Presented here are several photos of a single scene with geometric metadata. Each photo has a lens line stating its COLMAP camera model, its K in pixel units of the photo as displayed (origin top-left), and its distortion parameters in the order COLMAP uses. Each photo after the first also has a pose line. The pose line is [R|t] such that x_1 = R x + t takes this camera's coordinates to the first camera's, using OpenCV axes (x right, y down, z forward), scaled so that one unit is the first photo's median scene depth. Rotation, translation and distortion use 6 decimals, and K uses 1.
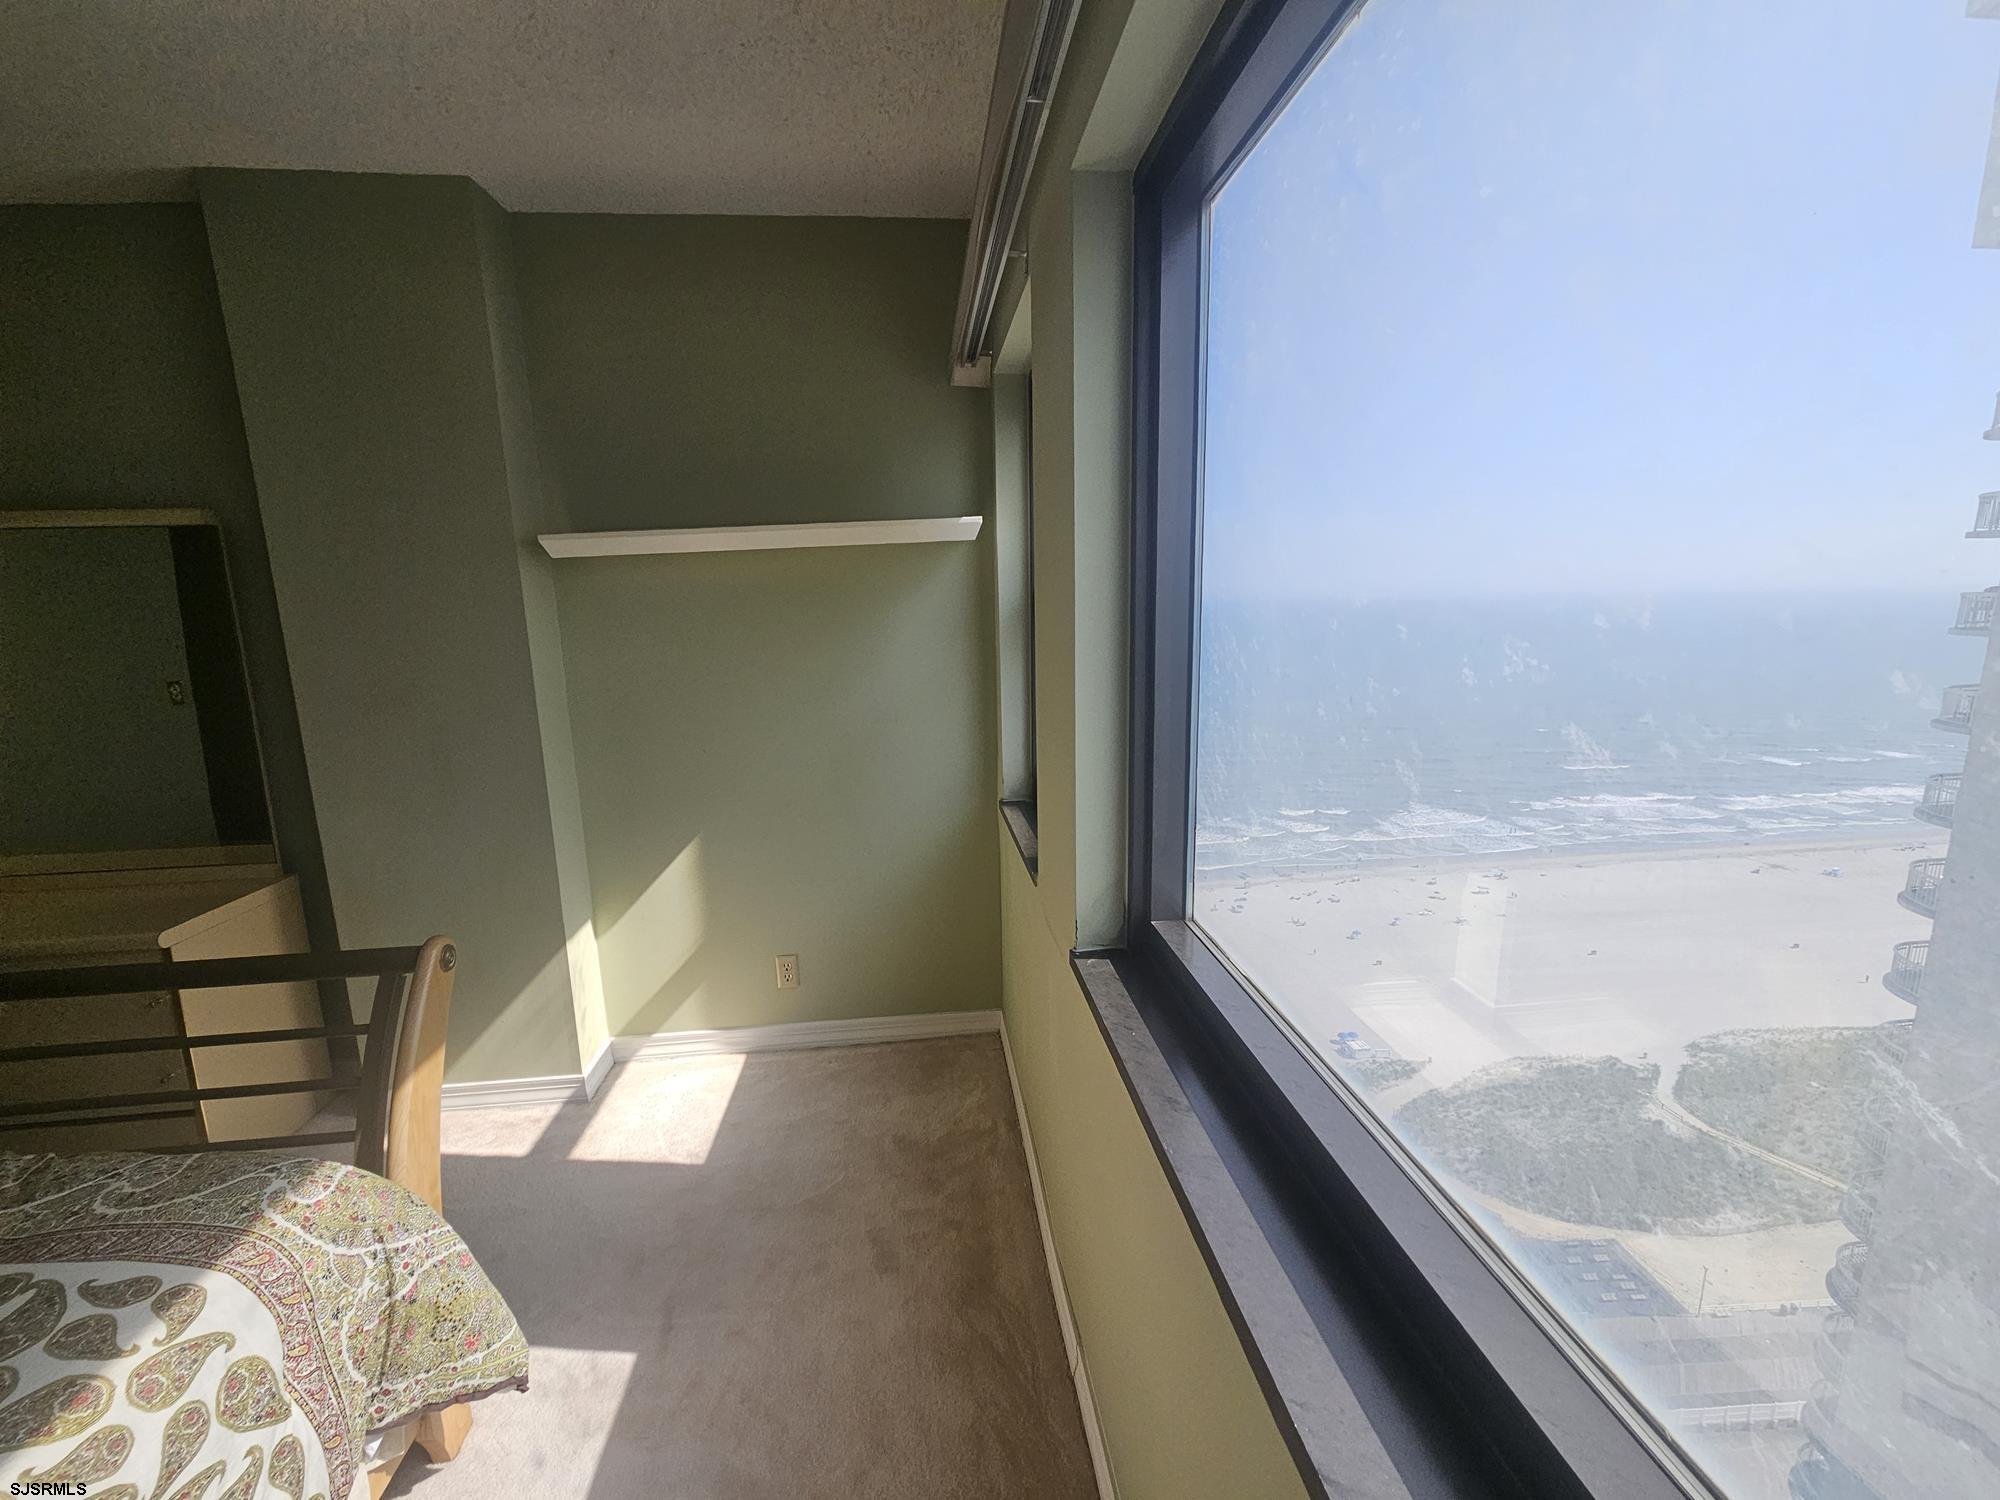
lens RADIAL K [[793.8, 0, 1000.0], [0, 793.8, 750.0], [0, 0, 1]] dist [0.001558, 0.000305]
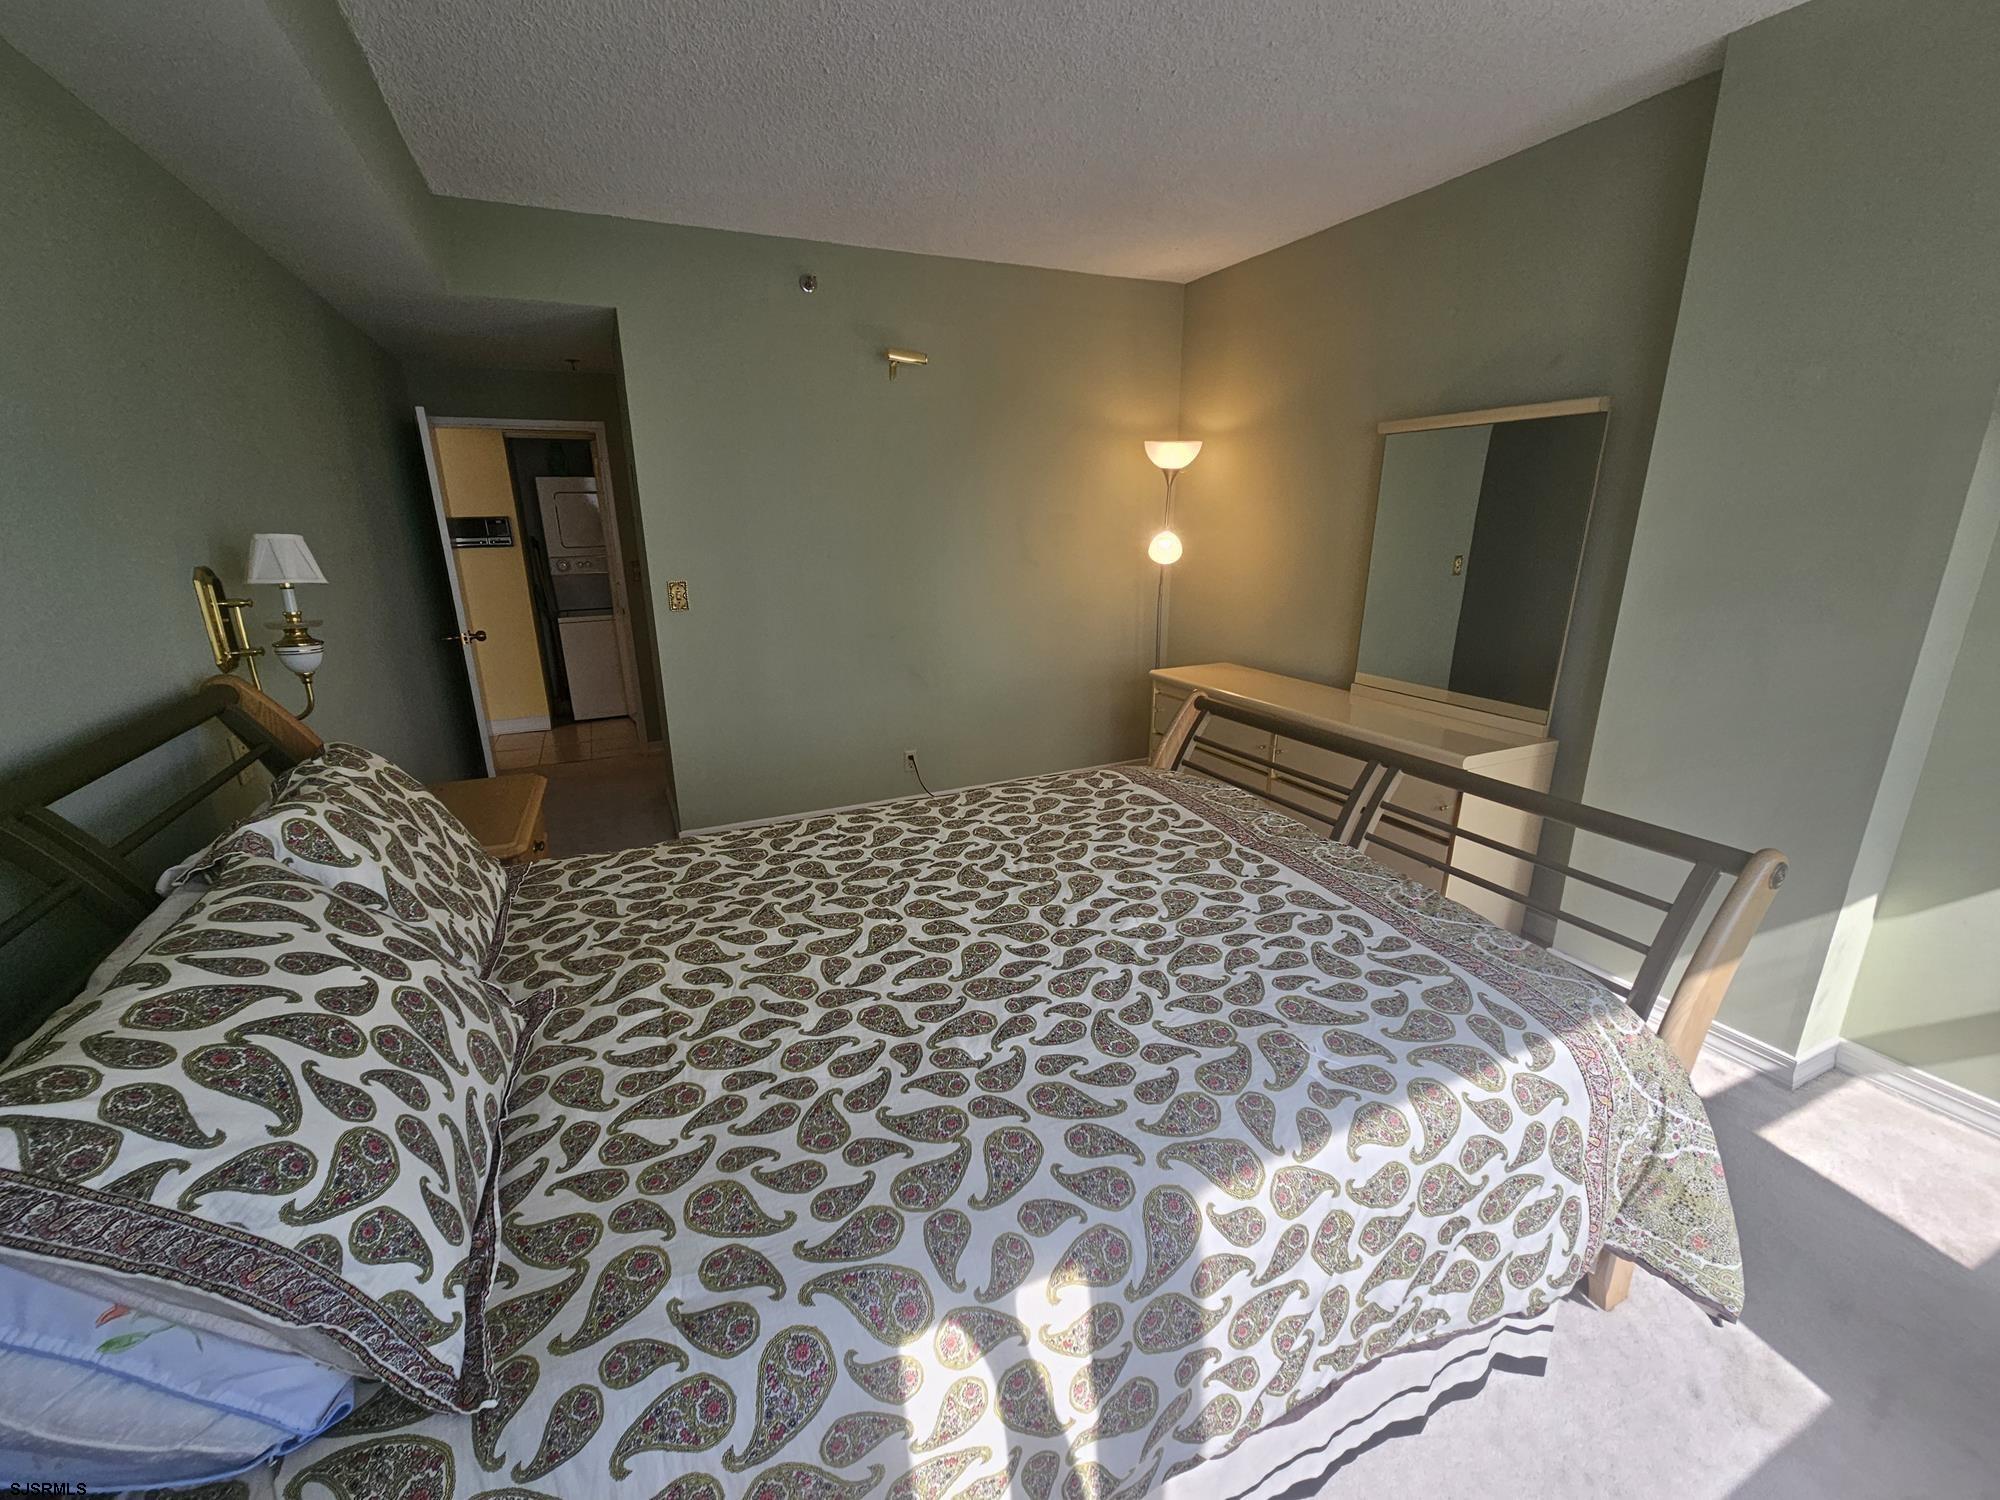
lens RADIAL K [[816.9, 0, 996.5], [0, 816.9, 750.4], [0, 0, 1]] dist [0.001189, 0.000435]
pose [[0.320714, 0.280536, -0.904678, -0.166638], [-0.163986, 0.957154, 0.238674, 0.043751], [0.932872, 0.071808, 0.352977, -0.203684]]
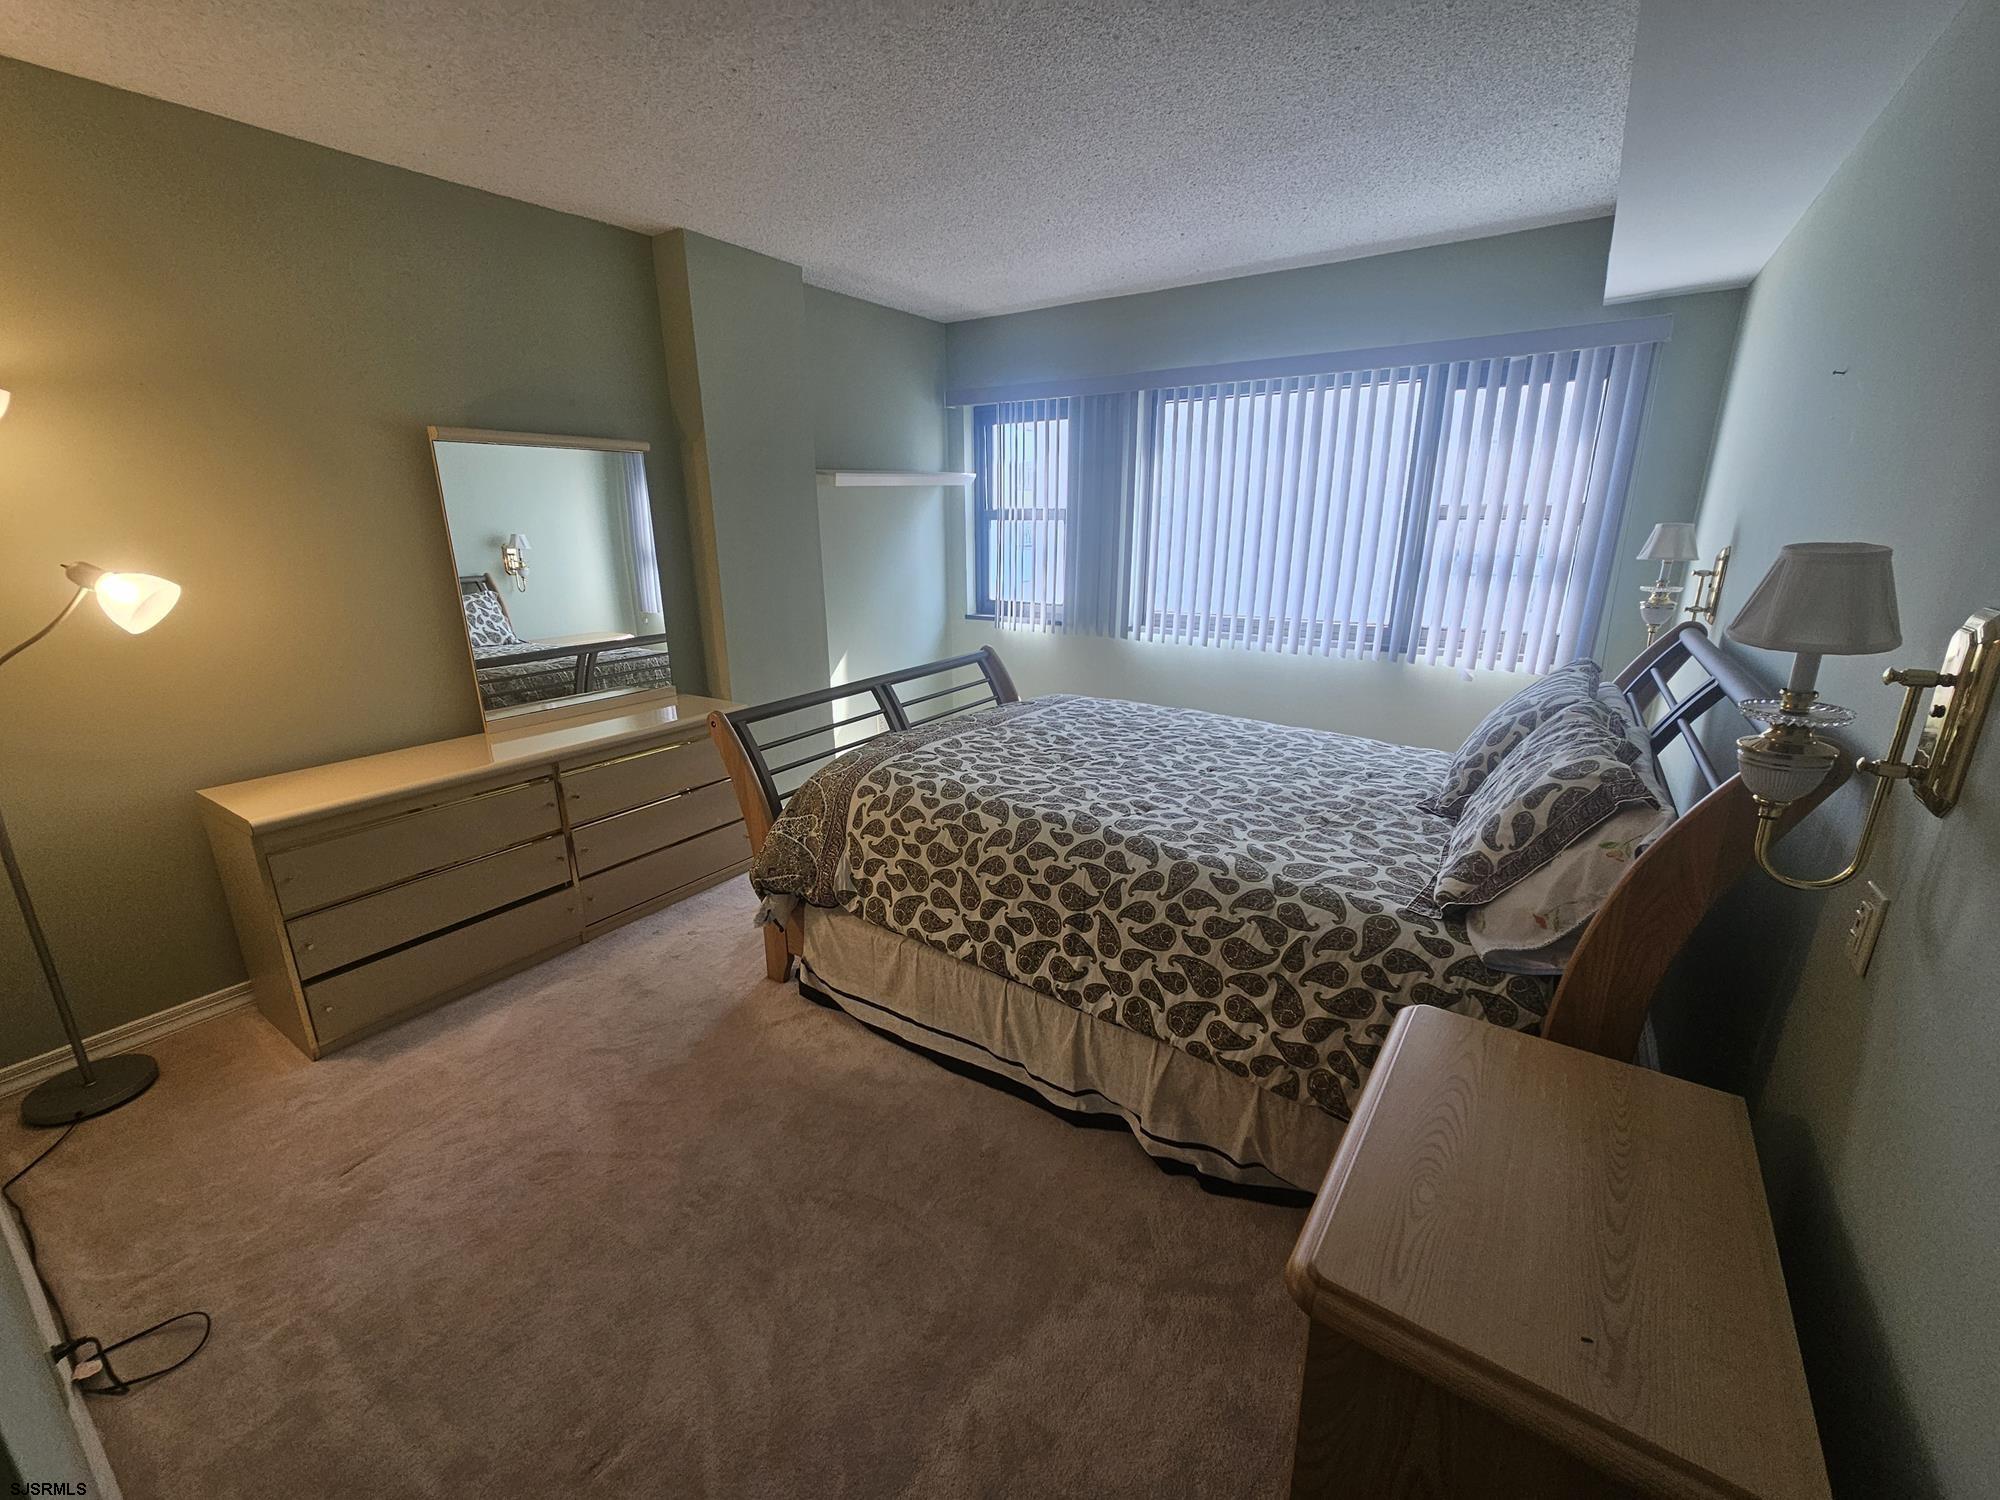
lens RADIAL K [[816.9, 0, 996.5], [0, 816.9, 750.4], [0, 0, 1]] dist [0.001189, 0.000435]
pose [[0.651926, -0.191777, 0.733631, -2.806544], [0.131542, 0.981423, 0.139660, 0.210022], [-0.746786, 0.005455, 0.665042, -0.776150]]
